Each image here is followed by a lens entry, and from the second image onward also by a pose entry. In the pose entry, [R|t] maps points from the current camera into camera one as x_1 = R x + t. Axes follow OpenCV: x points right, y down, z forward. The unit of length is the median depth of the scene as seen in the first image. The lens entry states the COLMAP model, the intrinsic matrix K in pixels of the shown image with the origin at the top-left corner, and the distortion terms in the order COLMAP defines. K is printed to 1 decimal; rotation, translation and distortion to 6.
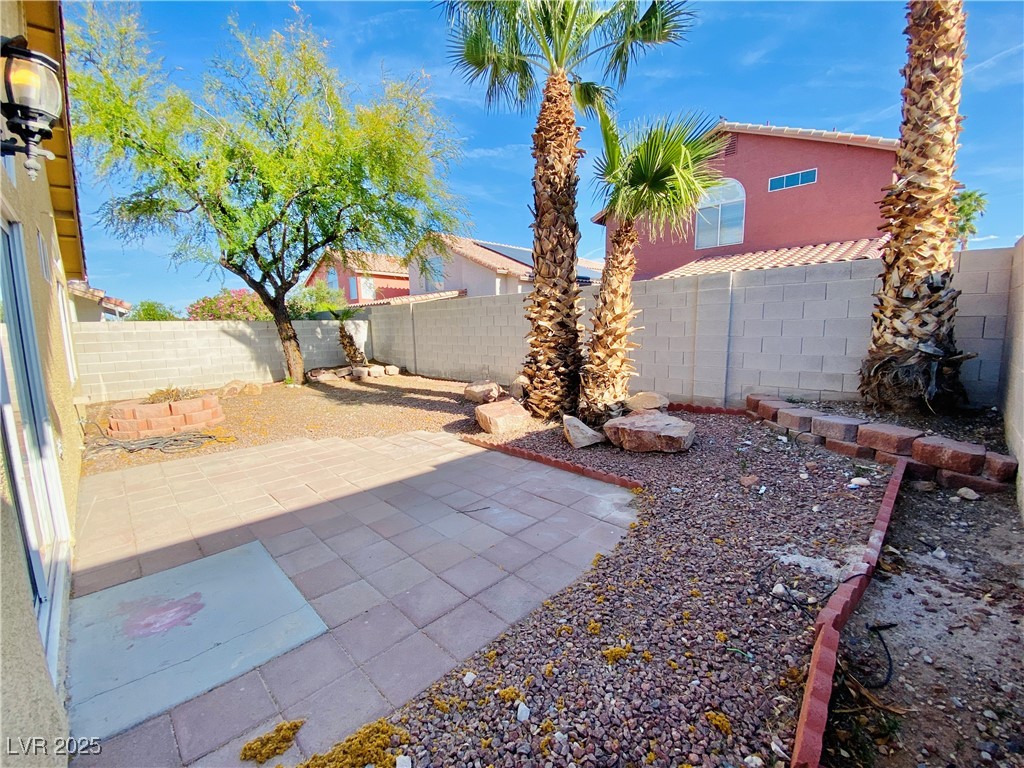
lens RADIAL K [[418.9, 0, 513.8], [0, 418.9, 381.4], [0, 0, 1]] dist [0.008456, -0.010594]
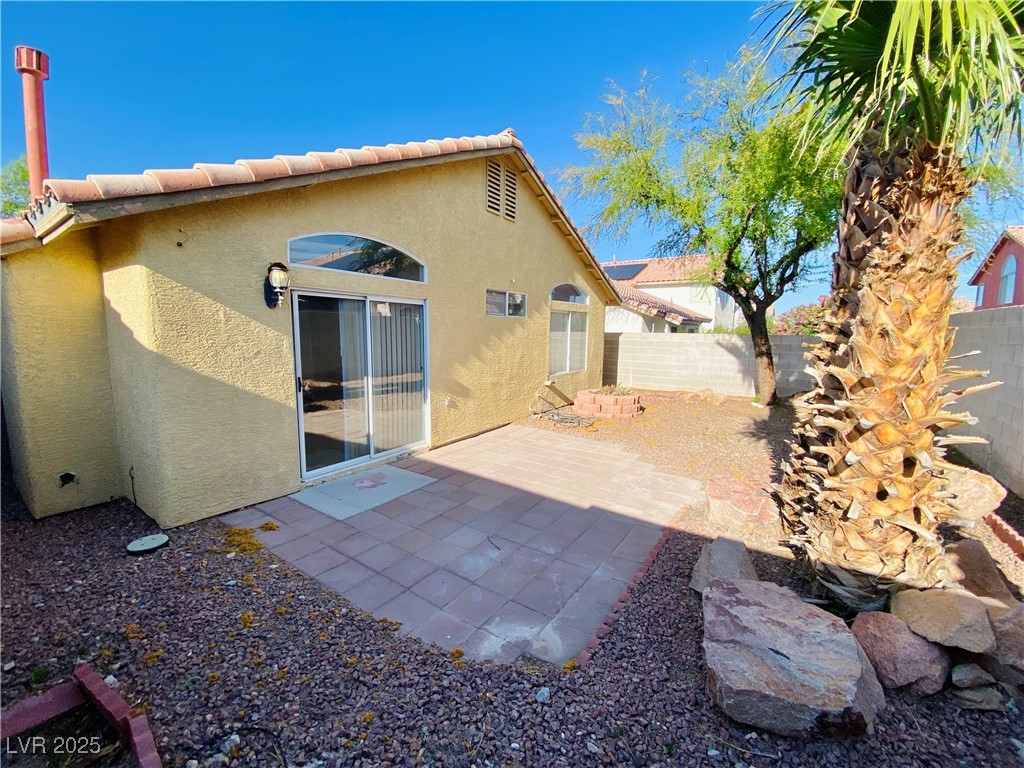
lens RADIAL K [[418.9, 0, 514.6], [0, 418.9, 377.9], [0, 0, 1]] dist [0.008456, -0.010594]
pose [[0.172527, 0.137712, -0.975331, 0.346016], [-0.148455, 0.982503, 0.112464, -0.085800], [0.973753, 0.125390, 0.189952, 0.322103]]
